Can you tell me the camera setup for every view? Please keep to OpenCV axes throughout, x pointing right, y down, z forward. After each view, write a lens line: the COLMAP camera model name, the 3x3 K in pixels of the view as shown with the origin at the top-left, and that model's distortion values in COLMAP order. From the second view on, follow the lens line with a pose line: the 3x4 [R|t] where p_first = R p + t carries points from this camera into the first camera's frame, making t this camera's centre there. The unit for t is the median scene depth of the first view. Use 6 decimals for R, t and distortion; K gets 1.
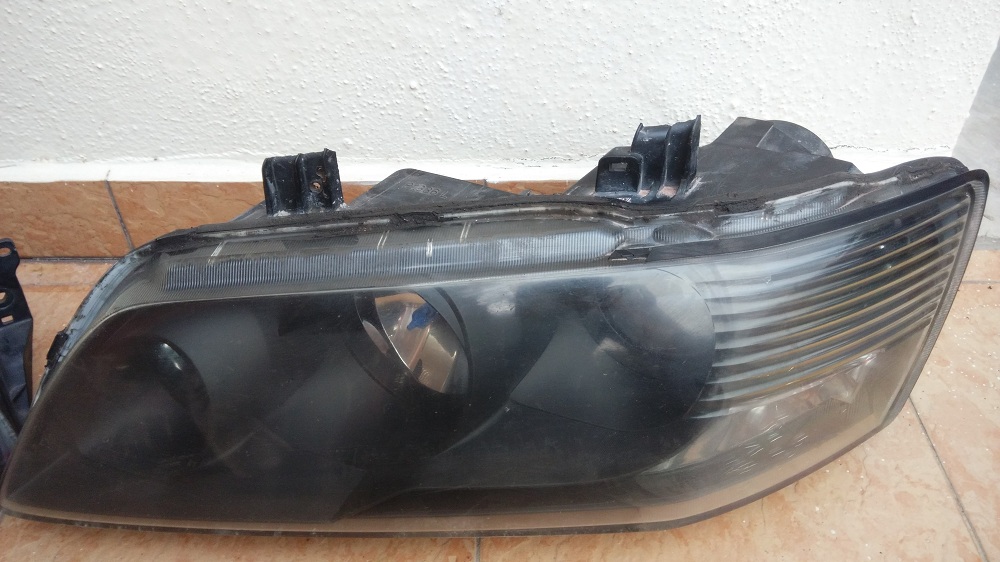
lens RADIAL K [[811.6, 0, 500.0], [0, 811.6, 281.0], [0, 0, 1]] dist [0.112892, -0.188183]
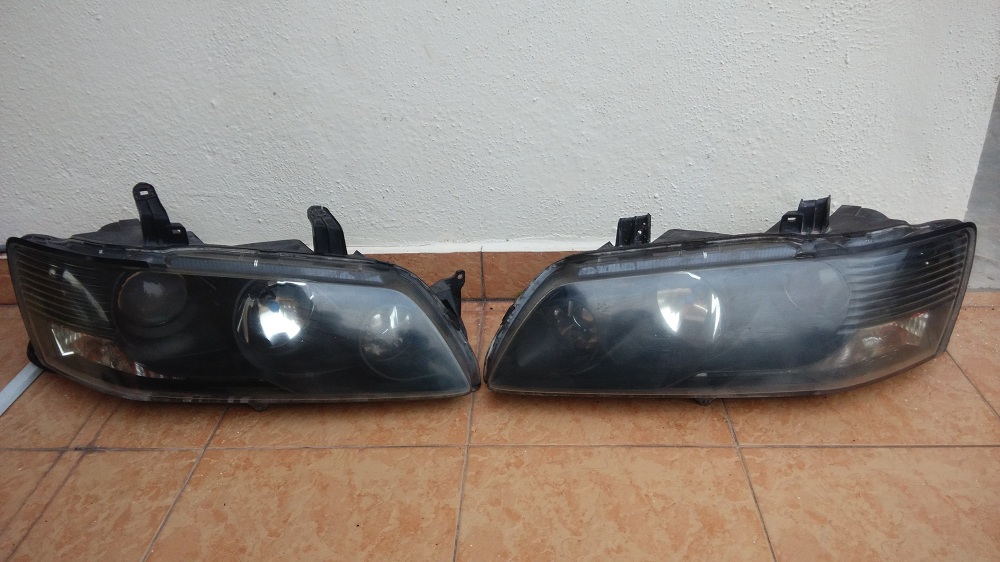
lens RADIAL K [[811.6, 0, 500.0], [0, 811.6, 281.0], [0, 0, 1]] dist [0.112892, -0.188183]
pose [[0.999237, -0.007228, -0.038385, -0.396062], [-0.001359, 0.975699, -0.219113, 0.360522], [0.039036, 0.218998, 0.974944, -0.788976]]
